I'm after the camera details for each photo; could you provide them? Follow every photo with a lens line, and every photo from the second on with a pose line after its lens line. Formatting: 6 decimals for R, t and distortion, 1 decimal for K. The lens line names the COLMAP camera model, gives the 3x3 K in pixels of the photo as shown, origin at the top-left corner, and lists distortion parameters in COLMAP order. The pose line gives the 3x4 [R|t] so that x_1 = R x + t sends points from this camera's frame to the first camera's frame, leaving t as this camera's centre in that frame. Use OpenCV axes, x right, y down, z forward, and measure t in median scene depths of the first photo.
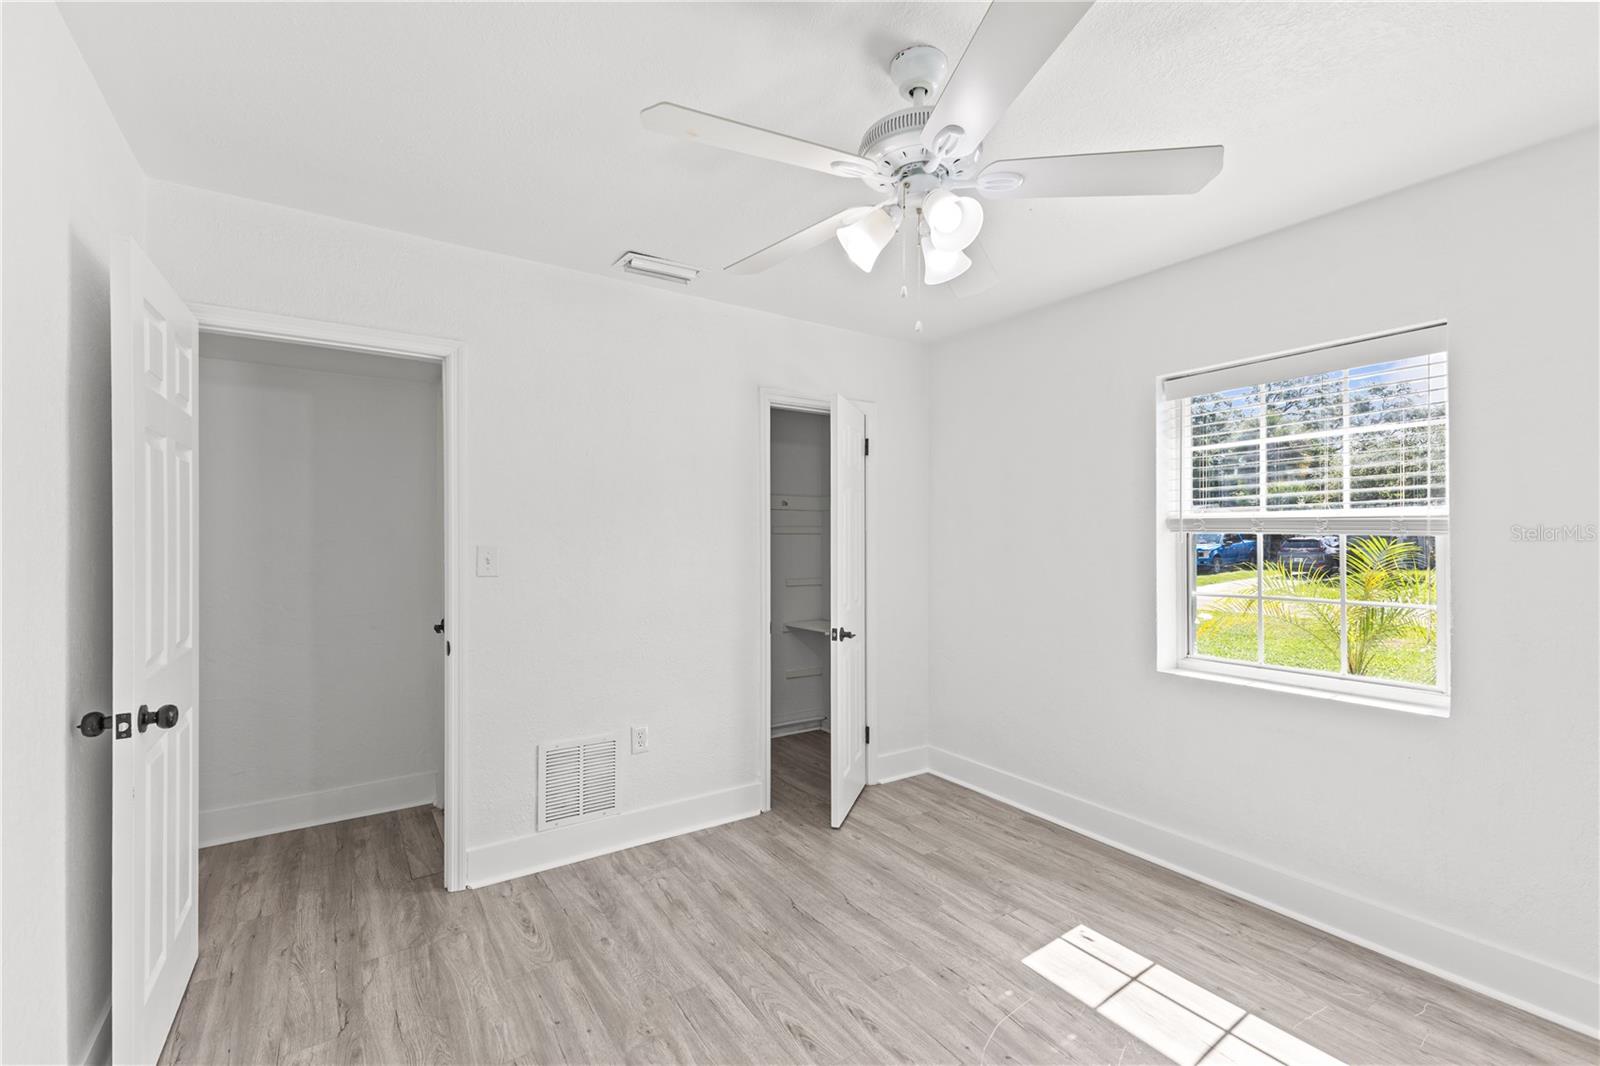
lens RADIAL K [[713.4, 0, 799.9], [0, 713.4, 539.8], [0, 0, 1]] dist [0.012815, -0.000307]
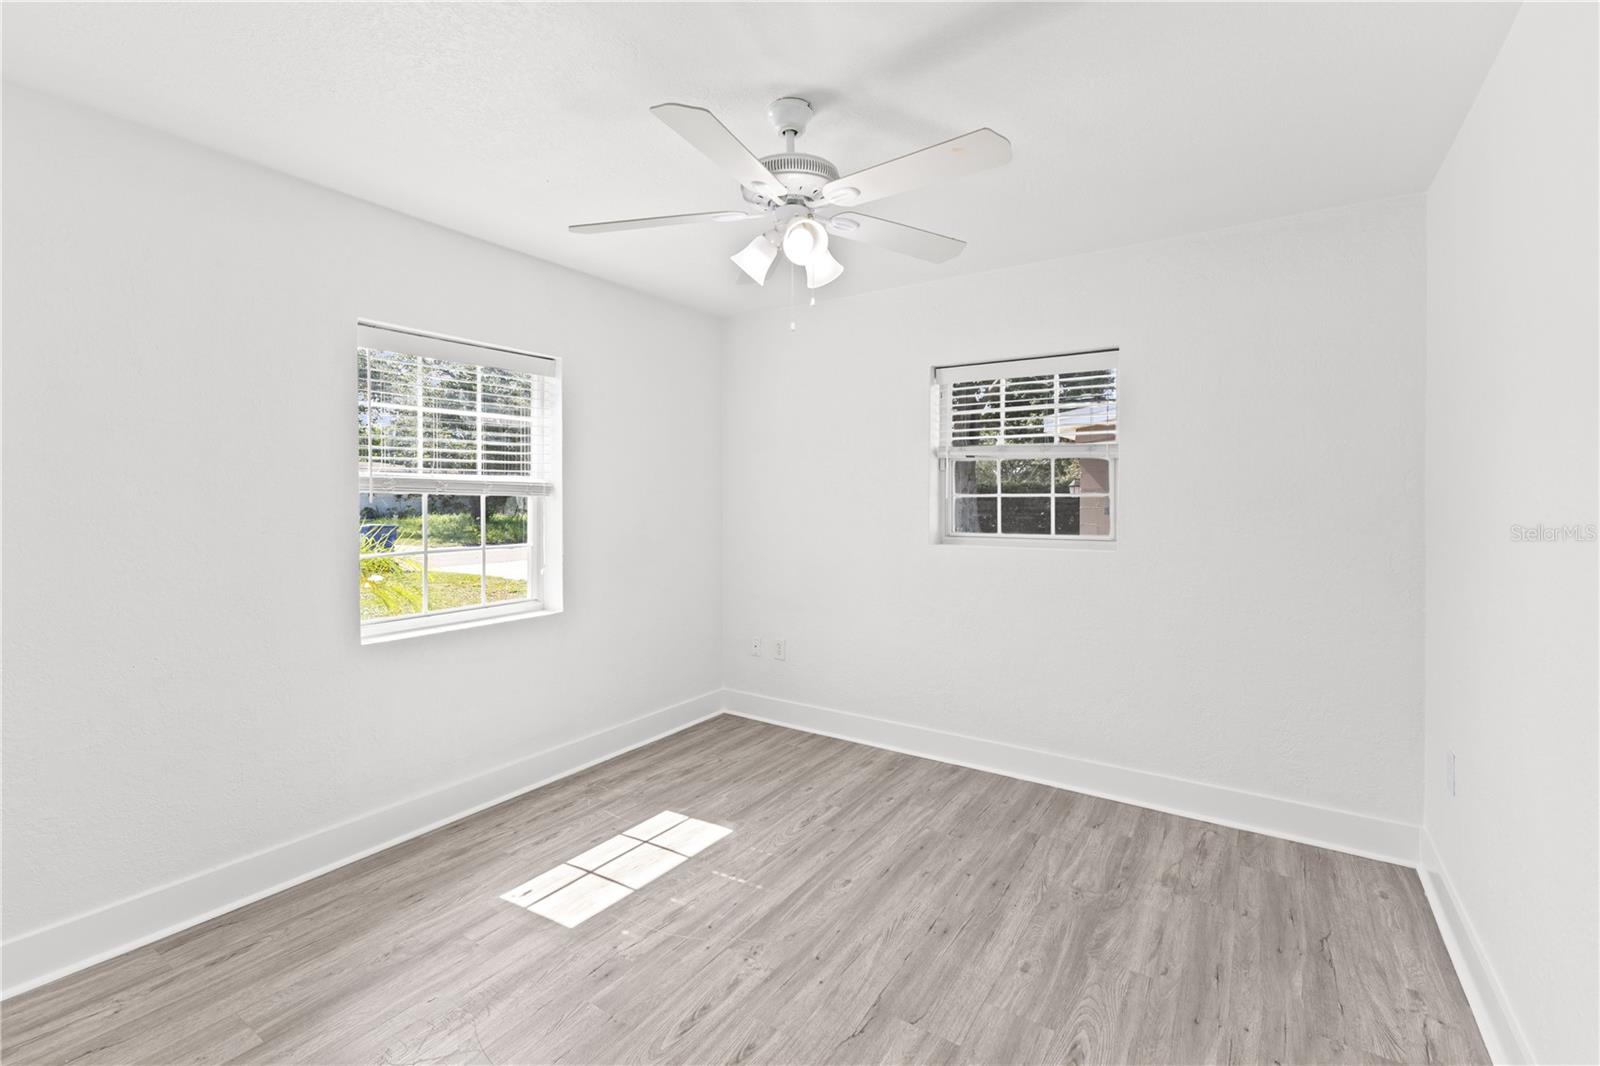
lens RADIAL K [[713.4, 0, 819.8], [0, 713.4, 495.1], [0, 0, 1]] dist [0.012815, -0.000307]
pose [[-0.418381, -0.000770, 0.908271, -0.670632], [-0.001383, 0.999999, 0.000211, -0.008408], [-0.908271, -0.001168, -0.418381, 1.011401]]
